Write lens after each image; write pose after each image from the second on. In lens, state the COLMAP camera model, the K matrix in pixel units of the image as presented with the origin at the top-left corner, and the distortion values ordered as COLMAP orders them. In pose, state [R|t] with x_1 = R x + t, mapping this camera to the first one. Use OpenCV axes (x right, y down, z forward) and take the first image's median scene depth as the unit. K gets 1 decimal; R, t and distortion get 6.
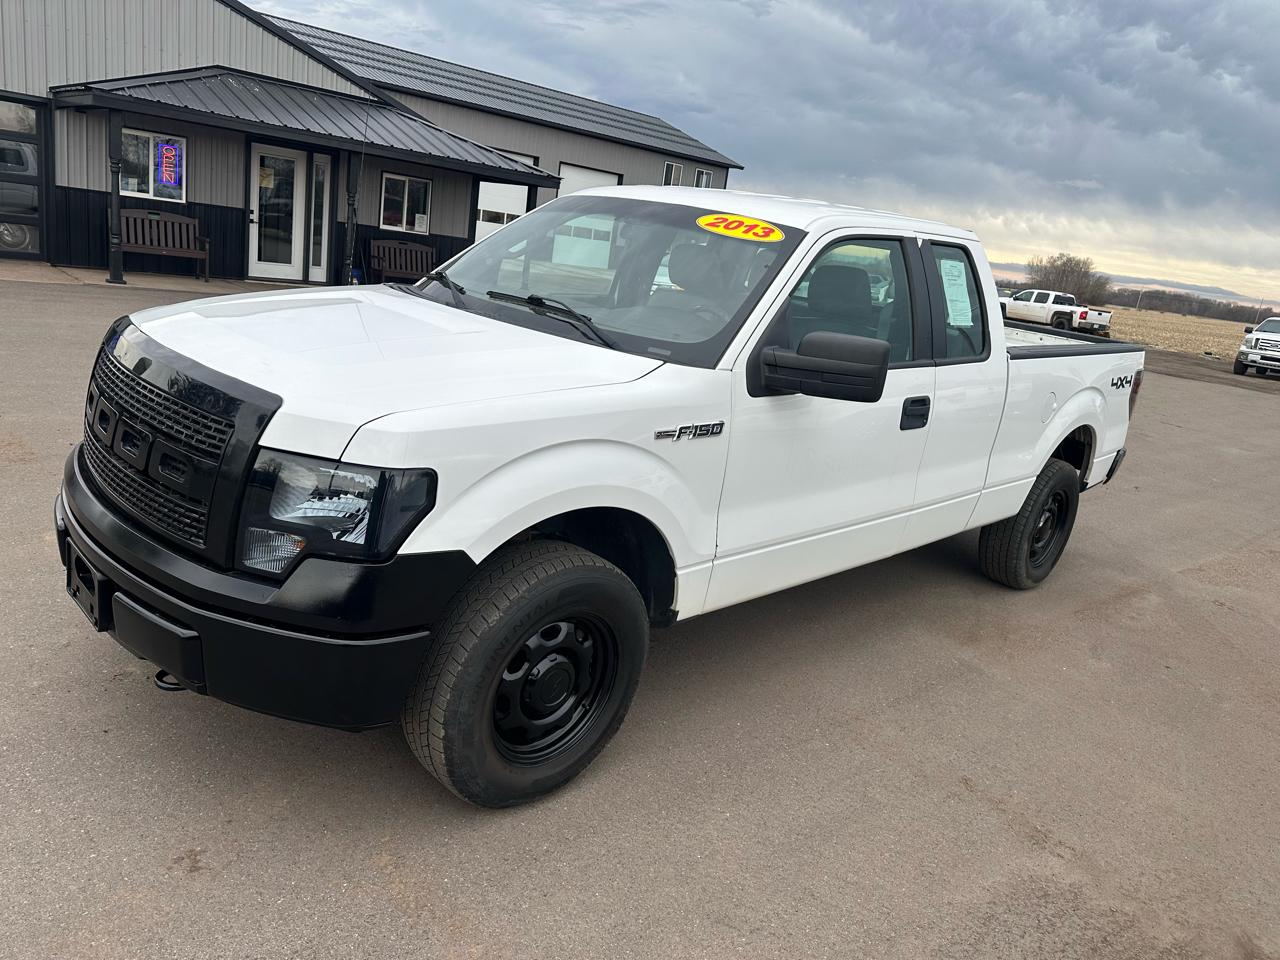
lens RADIAL K [[899.3, 0, 641.2], [0, 899.3, 484.7], [0, 0, 1]] dist [0.056355, -0.067353]
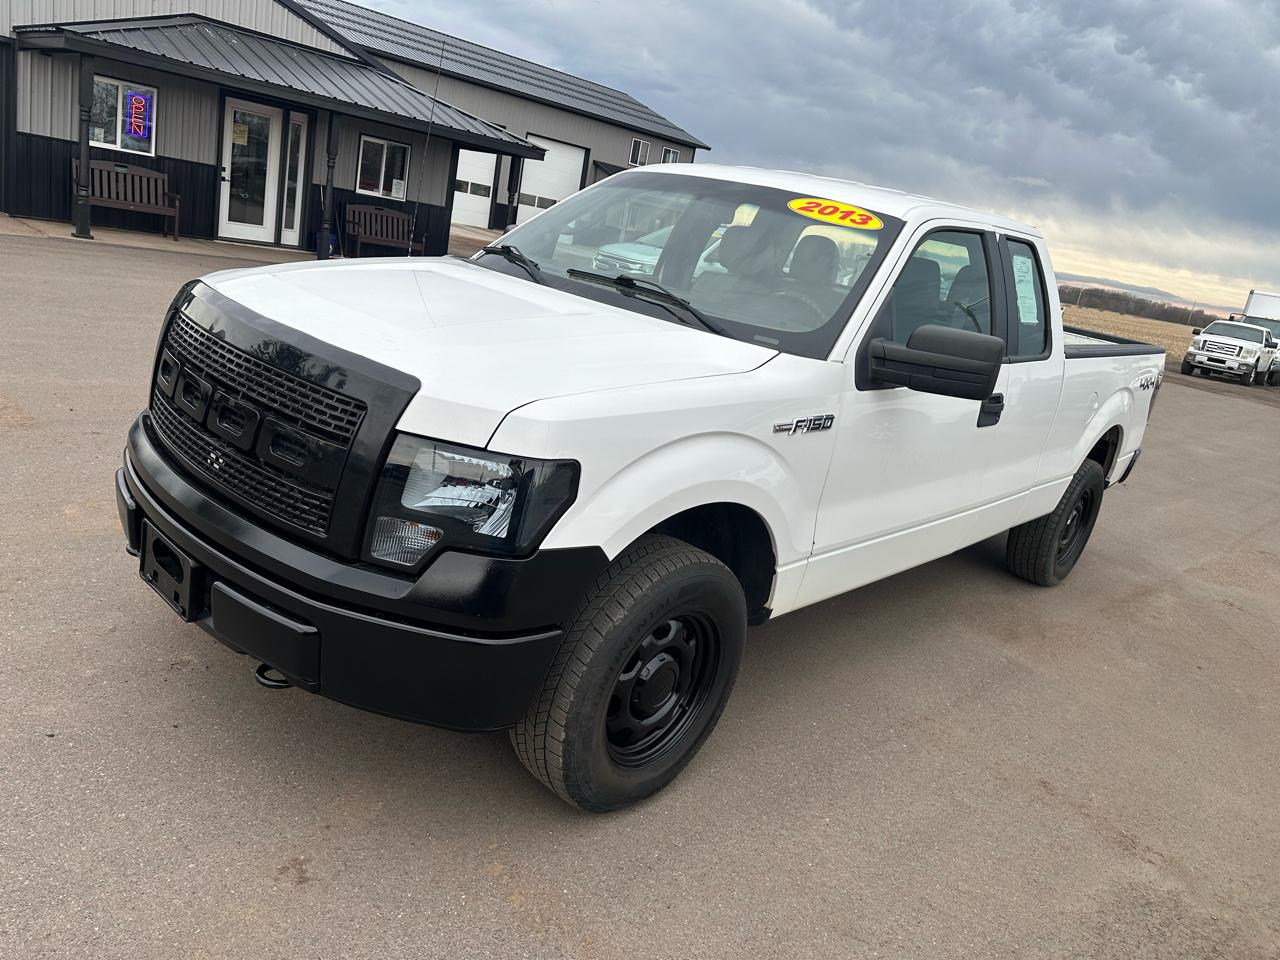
lens RADIAL K [[900.0, 0, 640.0], [0, 900.0, 480.0], [0, 0, 1]] dist [0.048205, -0.054263]
pose [[0.997803, 0.029140, 0.059493, -0.149342], [-0.030243, 0.999385, 0.017735, -0.010280], [-0.058940, -0.019495, 0.998071, 0.039645]]
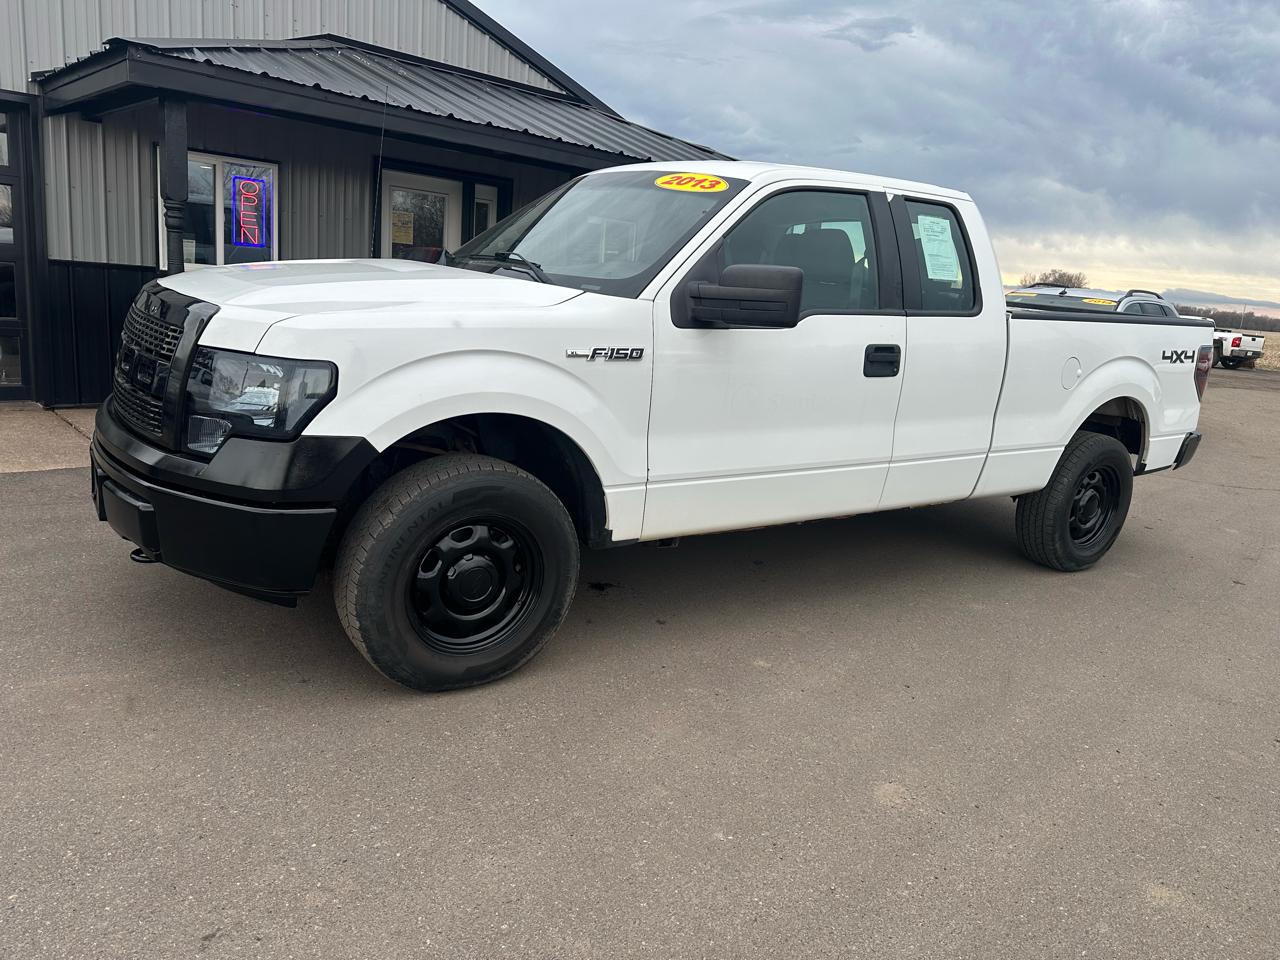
lens RADIAL K [[900.0, 0, 640.0], [0, 900.0, 480.0], [0, 0, 1]] dist [0.048205, -0.054263]
pose [[0.983447, -0.002286, -0.181182, 0.244742], [-0.009784, 0.997792, -0.065698, 0.138008], [0.180932, 0.066383, 0.981253, -0.038336]]
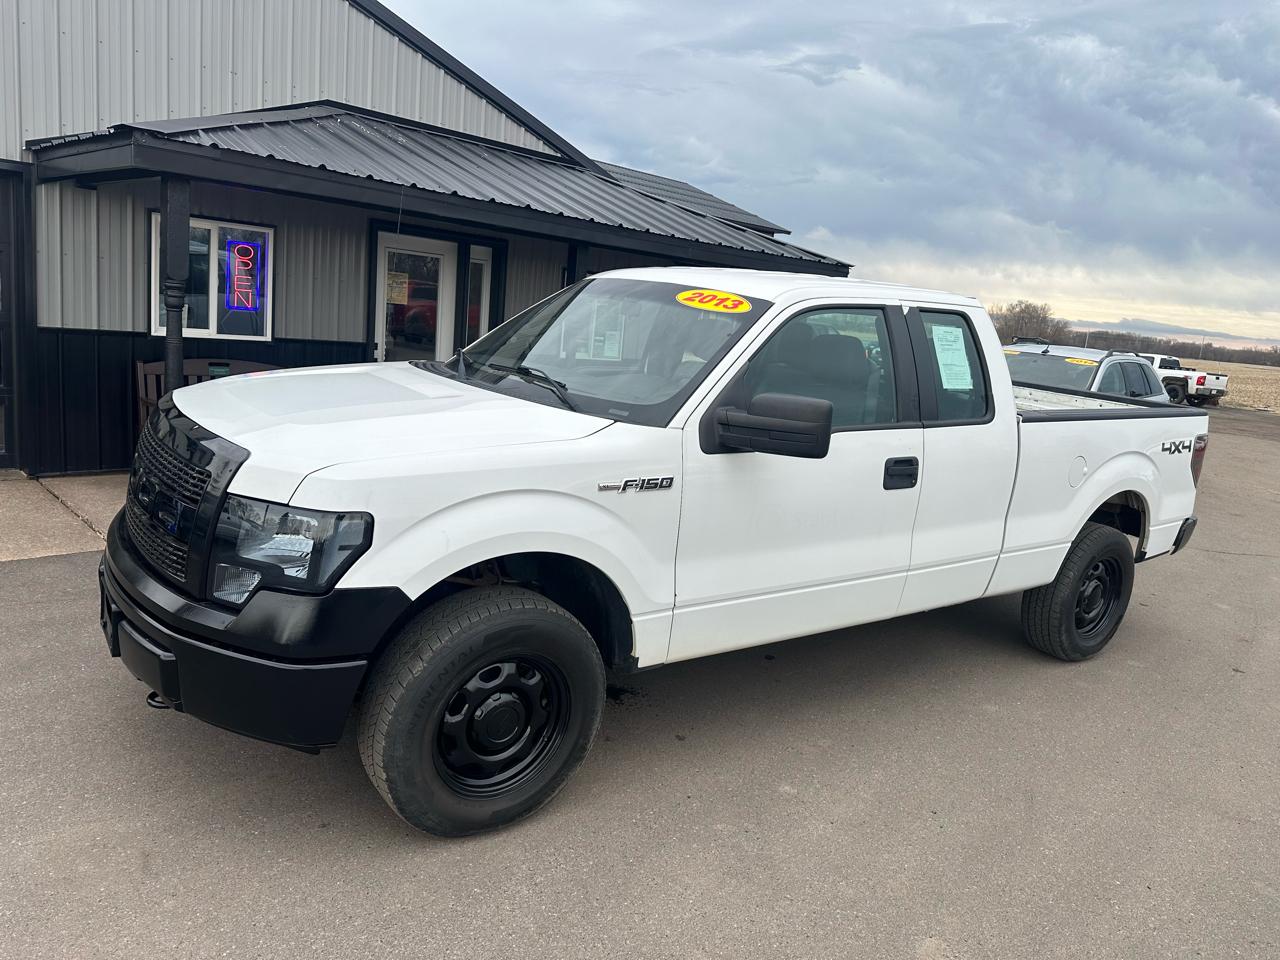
lens RADIAL K [[898.7, 0, 642.7], [0, 898.7, 471.5], [0, 0, 1]] dist [0.057081, -0.068041]
pose [[0.988882, -0.002566, -0.148679, 0.186034], [-0.012437, 0.994920, -0.099895, 0.026671], [0.148180, 0.100634, 0.983827, -0.047008]]
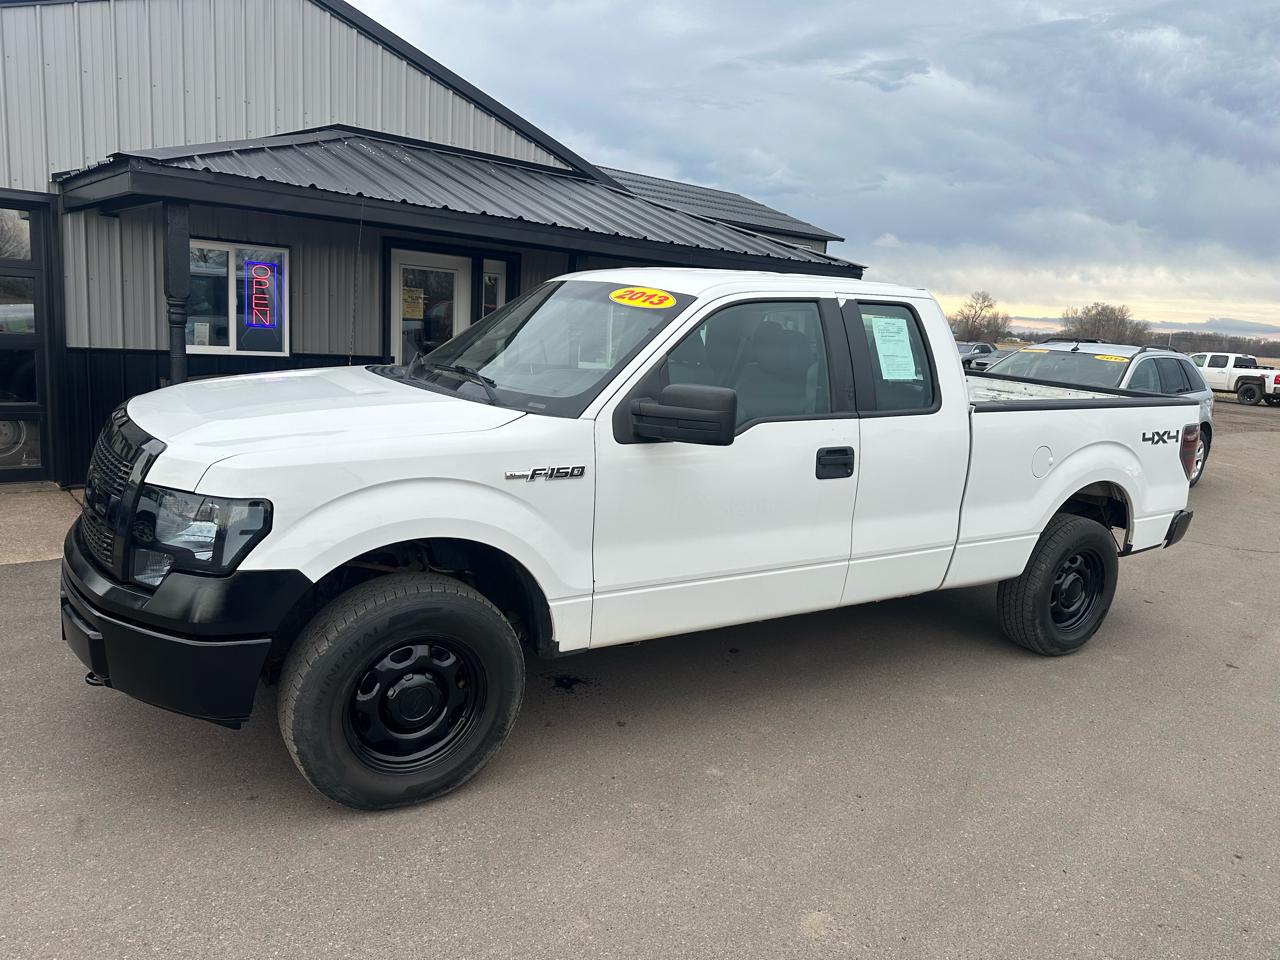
lens RADIAL K [[898.2, 0, 645.7], [0, 898.2, 476.8], [0, 0, 1]] dist [0.066663, -0.082575]
pose [[0.975360, -0.020065, -0.219707, 0.354480], [-0.004241, 0.993966, -0.109605, 0.055693], [0.220580, 0.107836, 0.969389, -0.045613]]
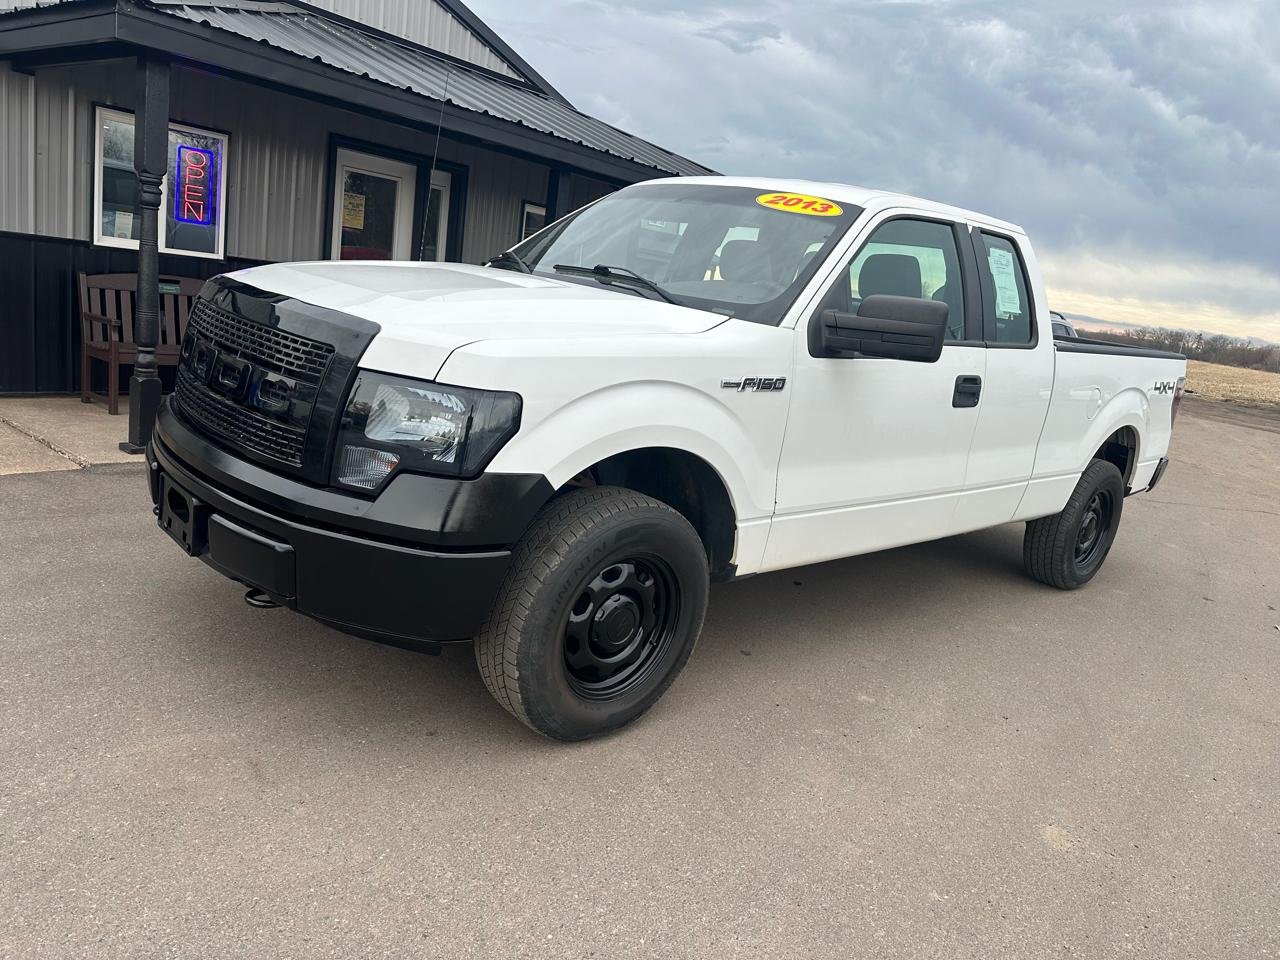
lens RADIAL K [[900.0, 0, 640.0], [0, 900.0, 480.0], [0, 0, 1]] dist [0.048205, -0.054263]
pose [[0.999485, 0.017280, -0.027045, -0.040121], [-0.018760, 0.998286, -0.055442, 0.093972], [0.026041, 0.055921, 0.998096, -0.027296]]
